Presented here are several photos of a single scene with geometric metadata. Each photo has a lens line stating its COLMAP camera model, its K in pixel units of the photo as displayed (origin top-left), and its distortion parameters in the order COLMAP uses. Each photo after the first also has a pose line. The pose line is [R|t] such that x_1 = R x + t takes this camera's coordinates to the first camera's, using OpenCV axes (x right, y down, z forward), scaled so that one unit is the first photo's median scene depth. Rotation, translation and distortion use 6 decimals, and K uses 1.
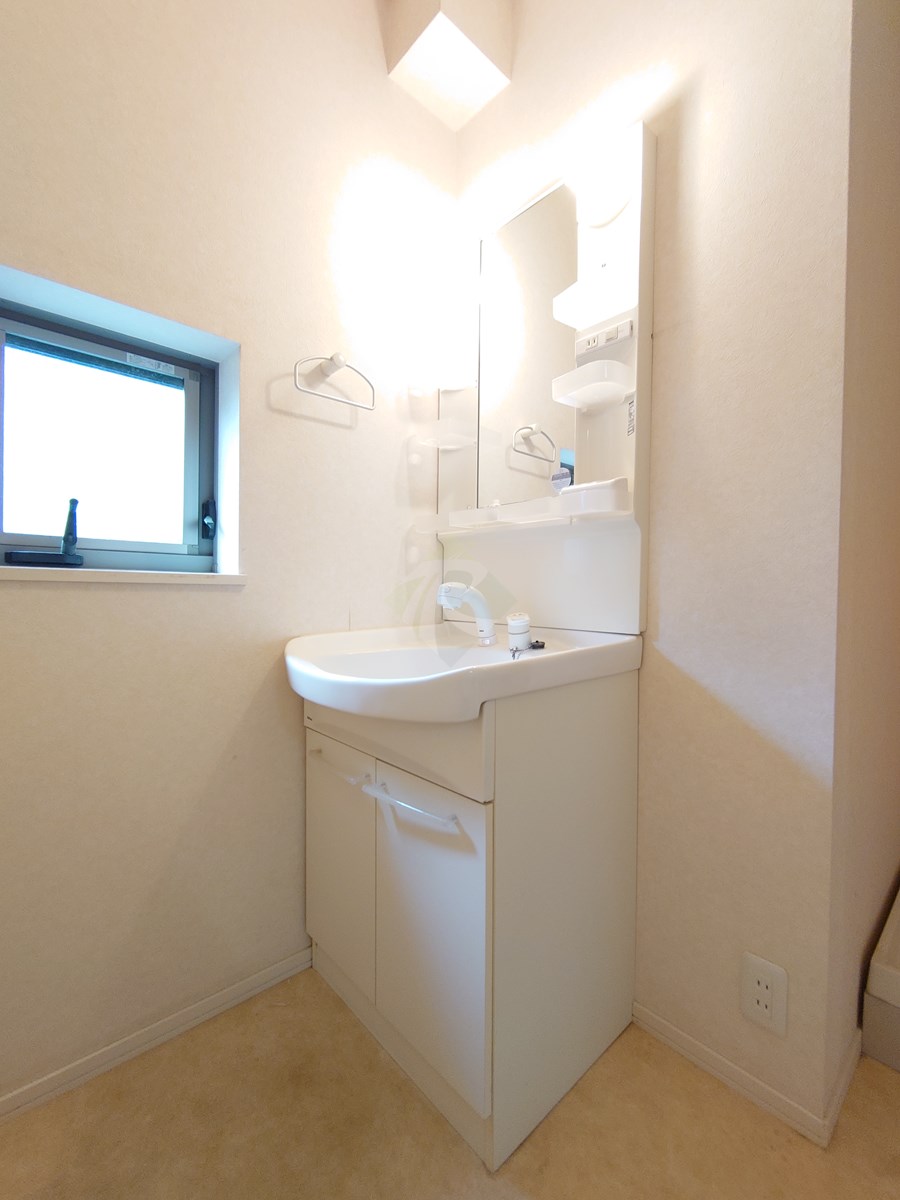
lens RADIAL K [[517.2, 0, 449.2], [0, 517.2, 598.3], [0, 0, 1]] dist [-0.002555, -0.000010]
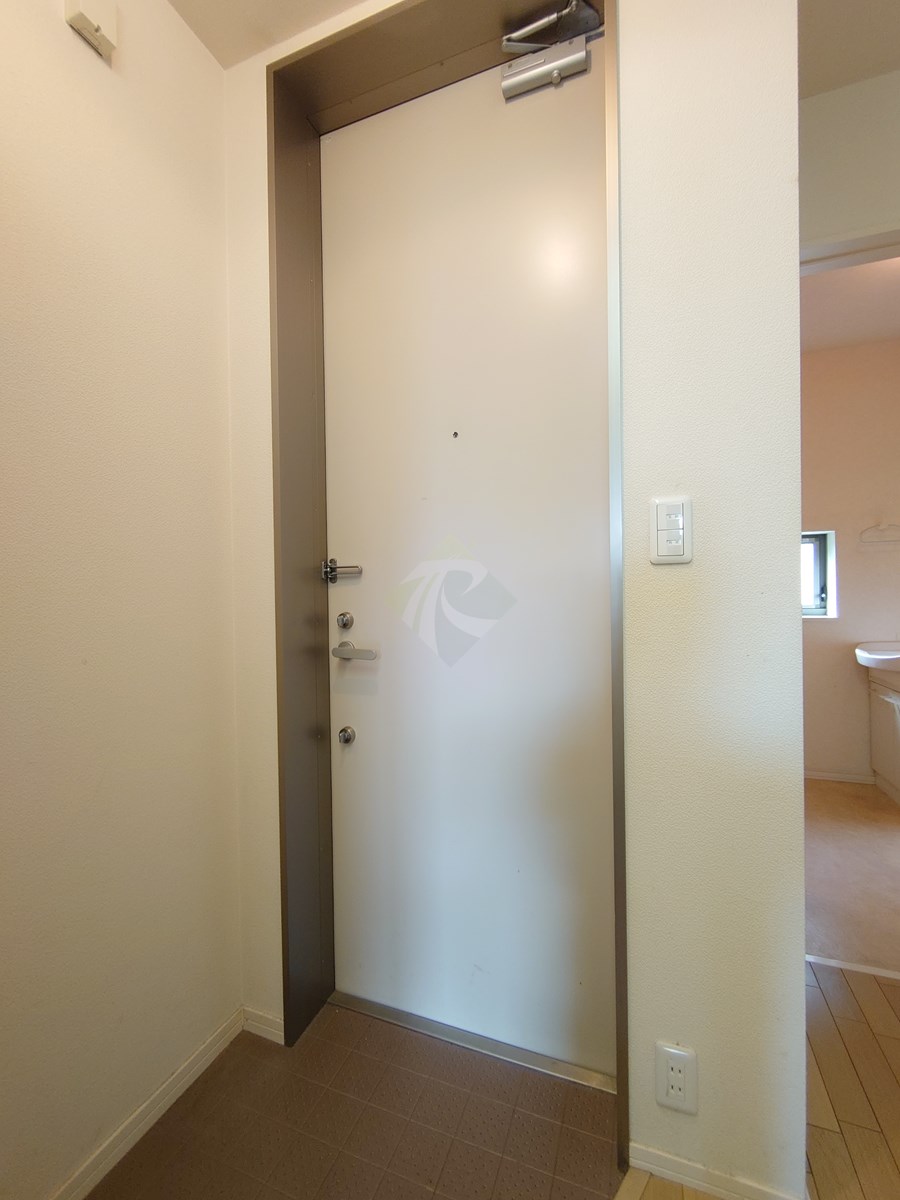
lens RADIAL K [[517.2, 0, 450.5], [0, 517.2, 598.2], [0, 0, 1]] dist [-0.002555, -0.000010]
pose [[0.440372, -0.009994, -0.897760, 1.046468], [0.010680, 0.999926, -0.005893, -0.138666], [0.897752, -0.006993, 0.440445, -1.841360]]
